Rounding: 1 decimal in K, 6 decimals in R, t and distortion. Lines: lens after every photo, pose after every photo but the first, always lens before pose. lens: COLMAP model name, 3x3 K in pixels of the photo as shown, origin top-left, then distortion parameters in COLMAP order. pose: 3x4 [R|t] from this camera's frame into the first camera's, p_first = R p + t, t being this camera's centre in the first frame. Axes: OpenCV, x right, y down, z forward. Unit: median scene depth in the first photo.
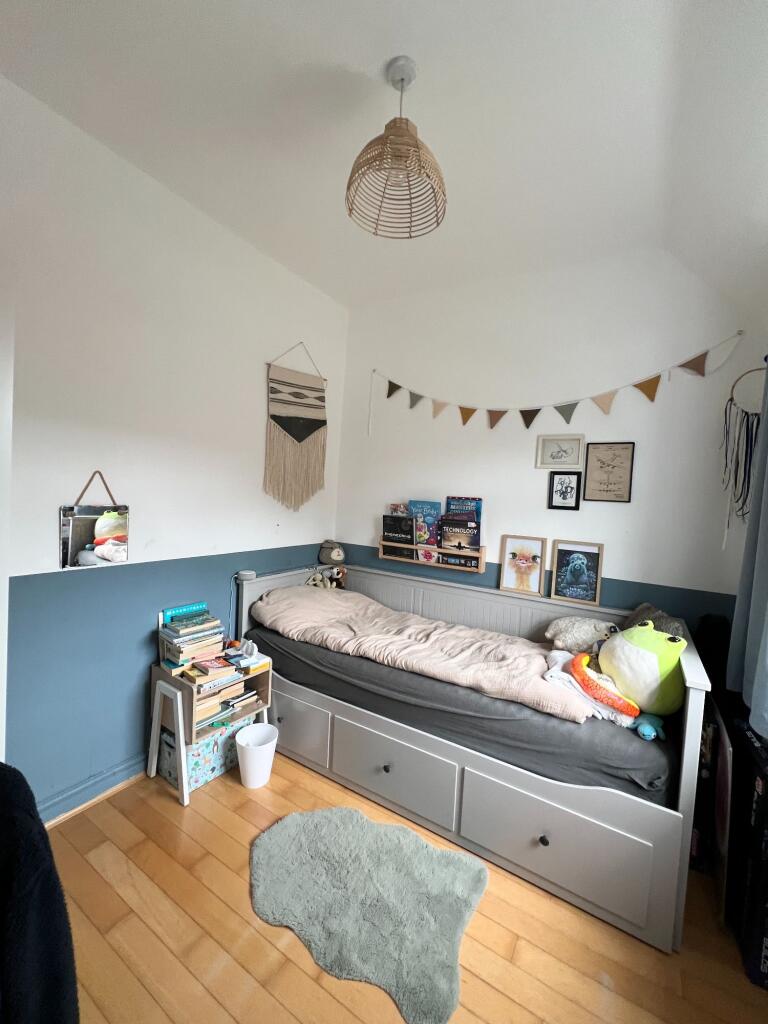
lens RADIAL K [[411.9, 0, 384.0], [0, 411.9, 513.6], [0, 0, 1]] dist [0.001326, 0.000256]
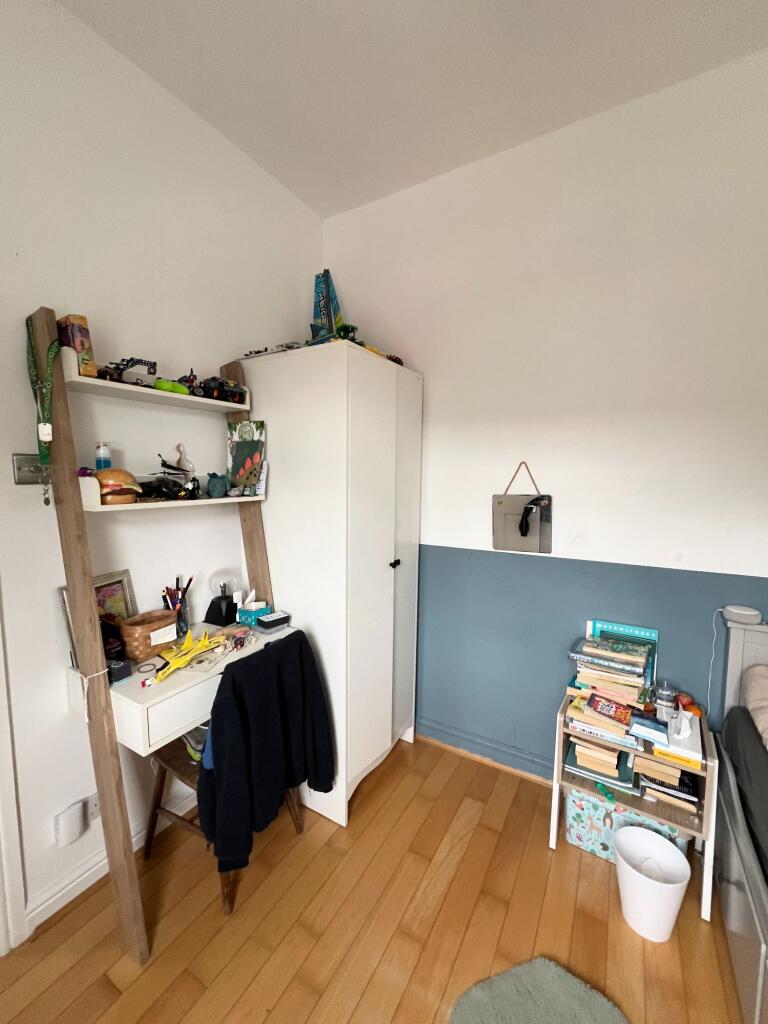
lens RADIAL K [[411.9, 0, 383.1], [0, 411.9, 514.3], [0, 0, 1]] dist [0.001326, 0.000256]
pose [[0.016722, 0.037298, -0.999164, 0.311614], [-0.044304, 0.998350, 0.036526, 0.006325], [0.998878, 0.043656, 0.018346, 0.564234]]
